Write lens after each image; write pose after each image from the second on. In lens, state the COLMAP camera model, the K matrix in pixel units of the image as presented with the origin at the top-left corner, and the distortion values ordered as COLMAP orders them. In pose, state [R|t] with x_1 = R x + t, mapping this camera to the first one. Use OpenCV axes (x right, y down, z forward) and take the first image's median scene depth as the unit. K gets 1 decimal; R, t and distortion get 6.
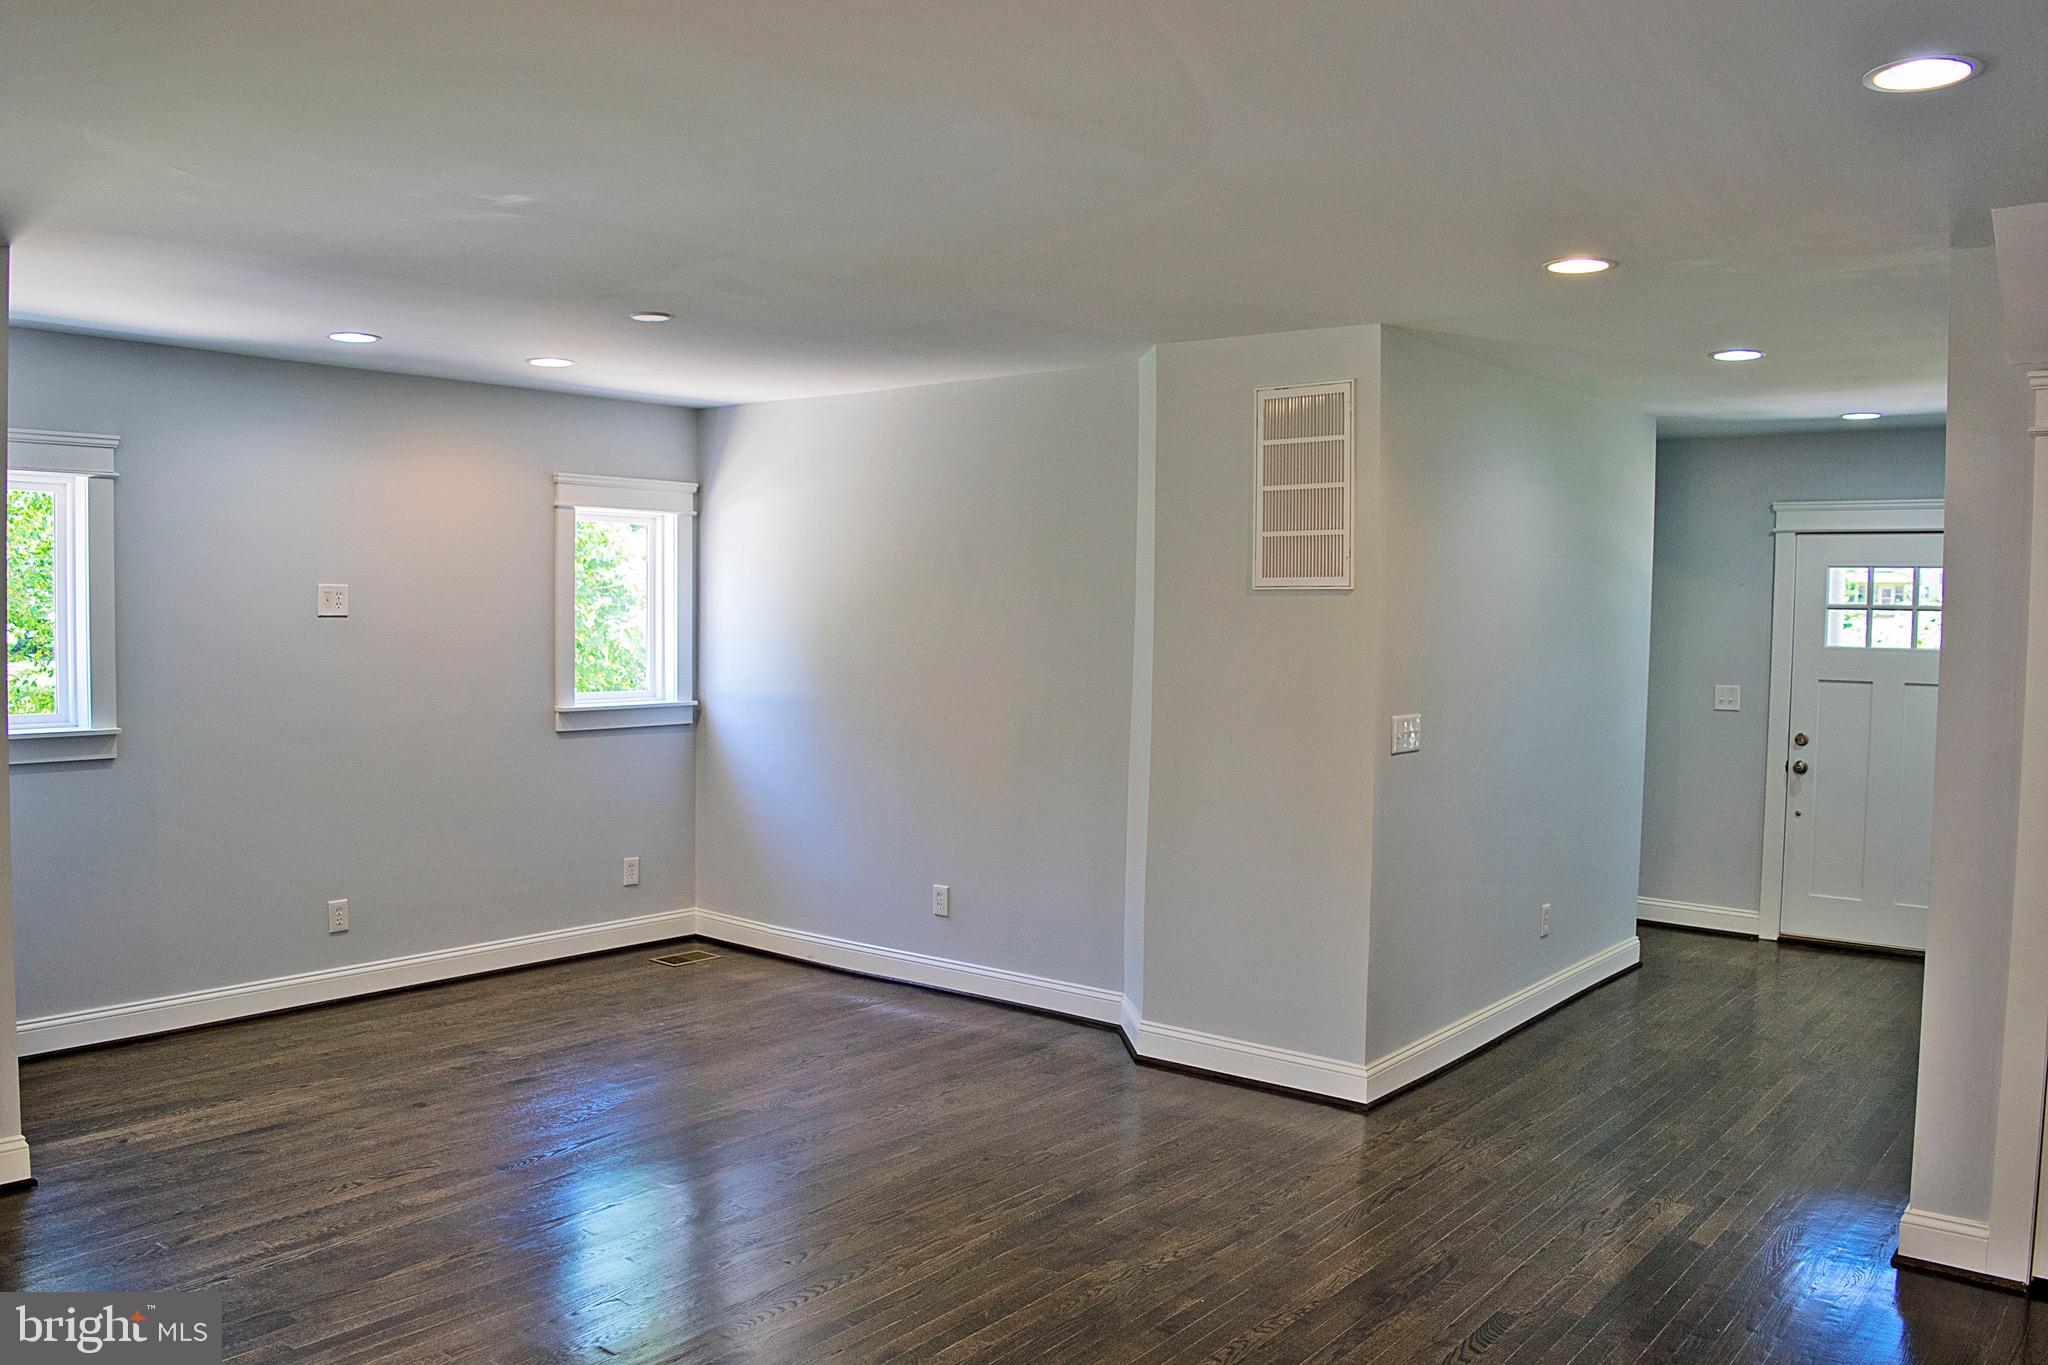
lens RADIAL K [[1607.6, 0, 1011.5], [0, 1607.6, 690.5], [0, 0, 1]] dist [-0.083773, 0.000538]
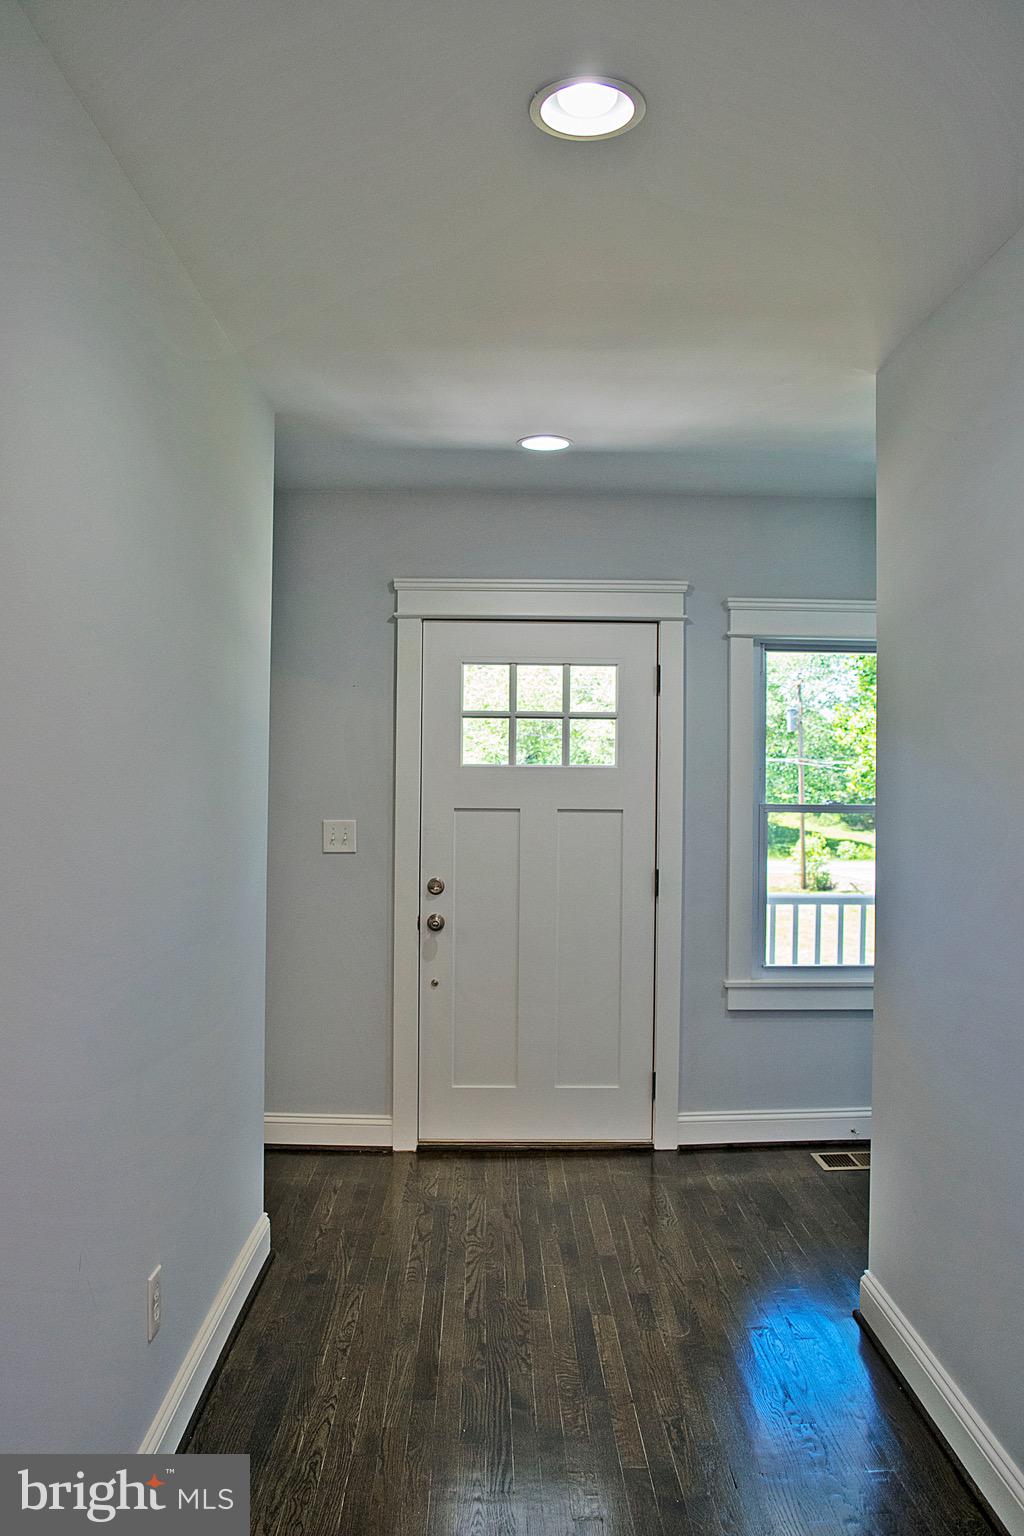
lens RADIAL K [[1205.7, 0, 520.3], [0, 1205.7, 766.6], [0, 0, 1]] dist [-0.083773, 0.000538]
pose [[0.759762, -0.004778, 0.650184, 0.161557], [0.035622, 0.998777, -0.034286, -0.006262], [-0.649225, 0.049210, 0.759003, 0.561054]]
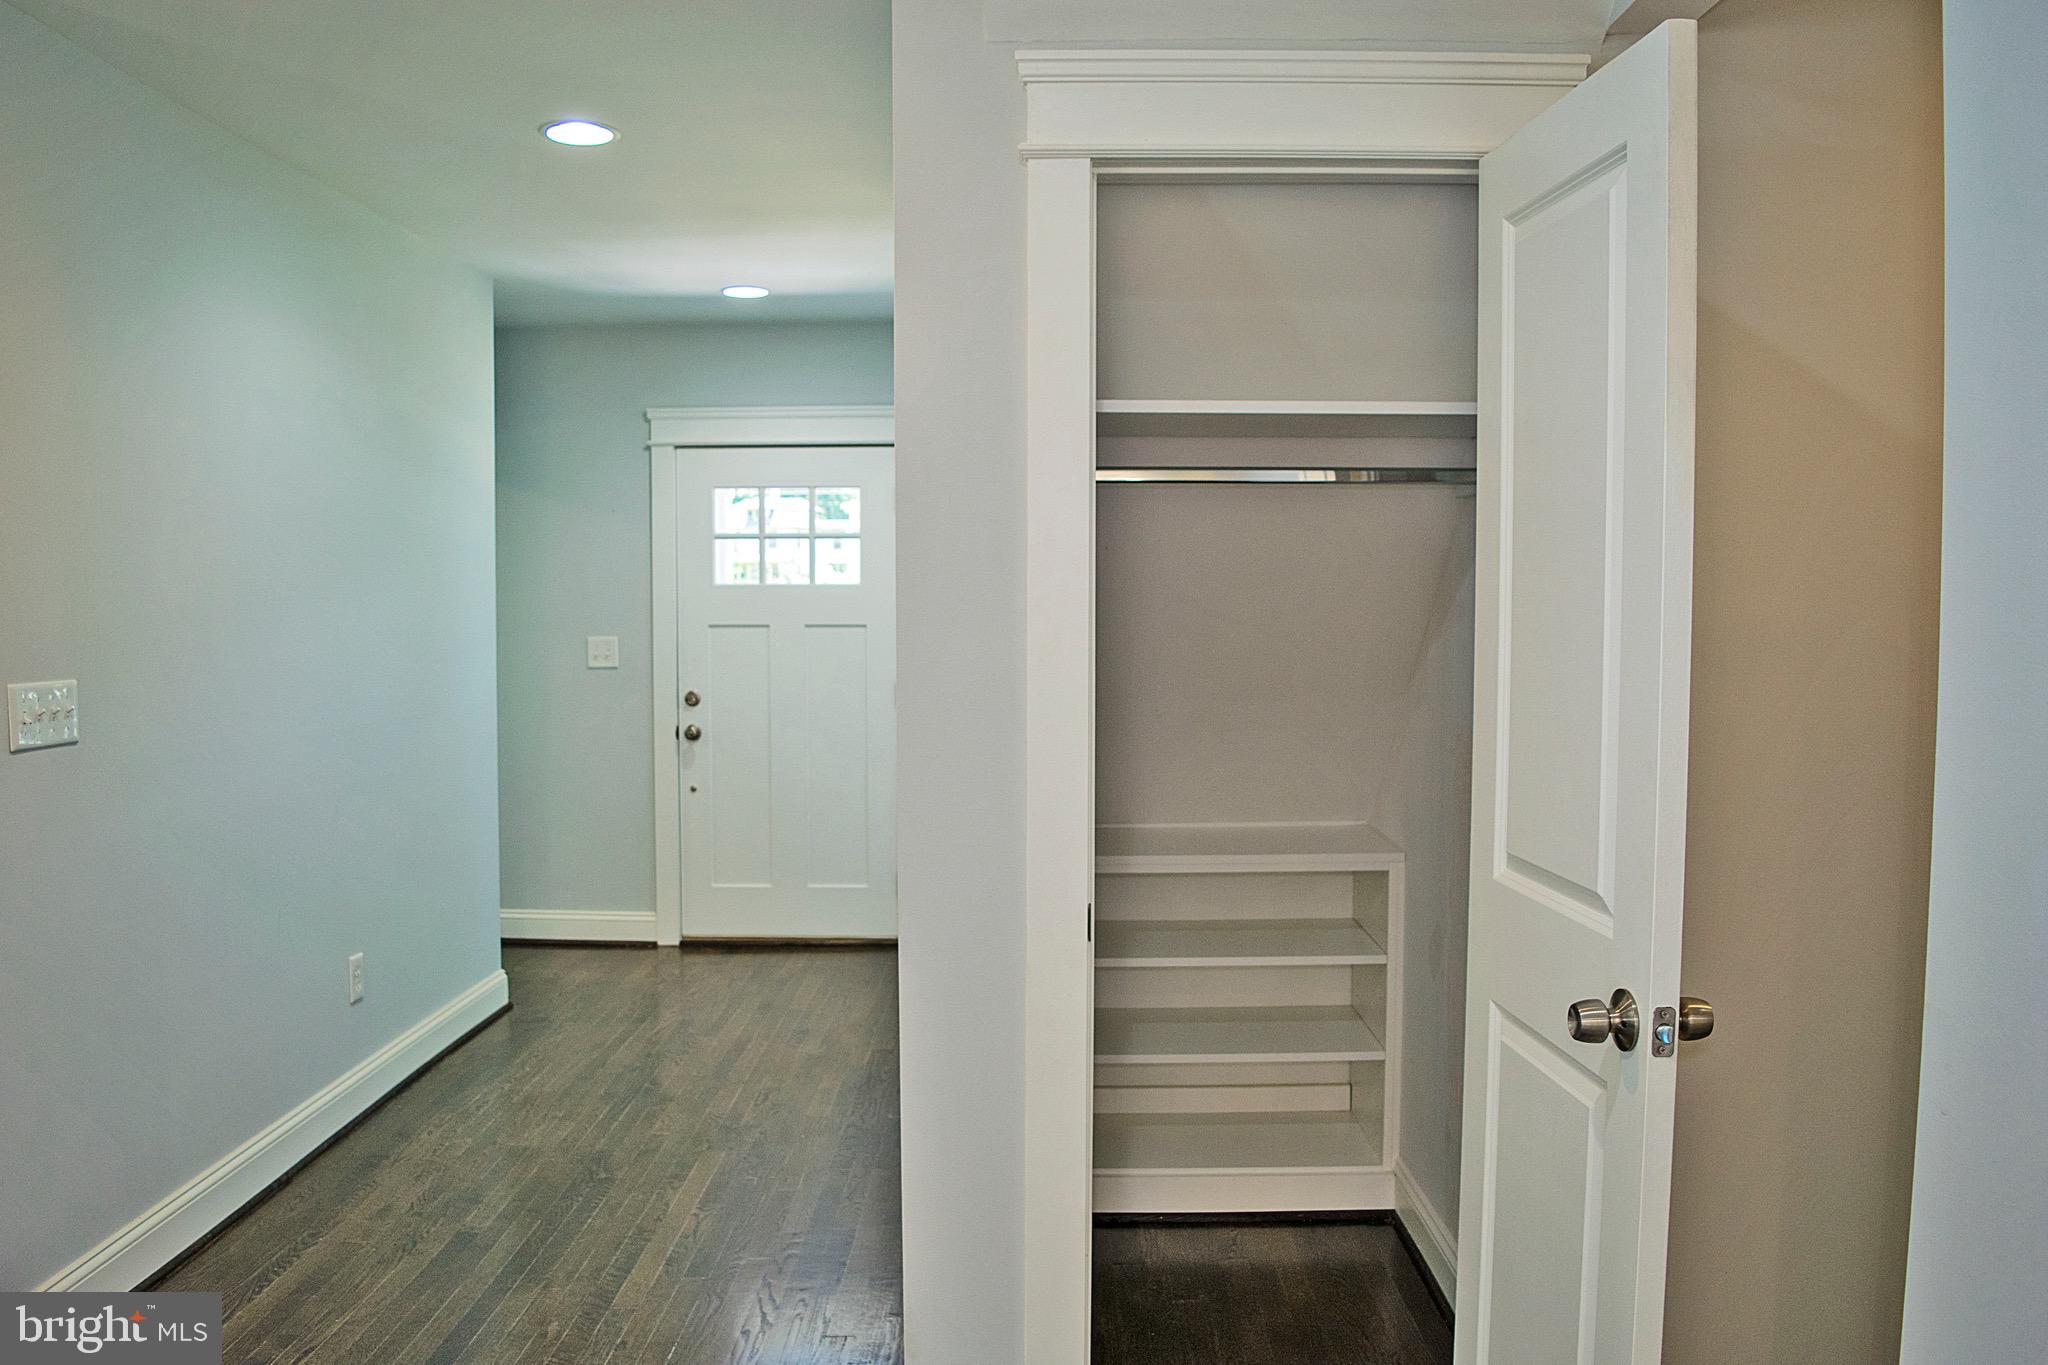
lens RADIAL K [[1607.6, 0, 1018.4], [0, 1607.6, 690.4], [0, 0, 1]] dist [-0.083773, 0.000538]
pose [[0.786302, -0.051230, 0.615714, 0.129879], [0.045843, 0.998647, 0.024547, 0.015237], [-0.616139, 0.008925, 0.787587, 0.253392]]
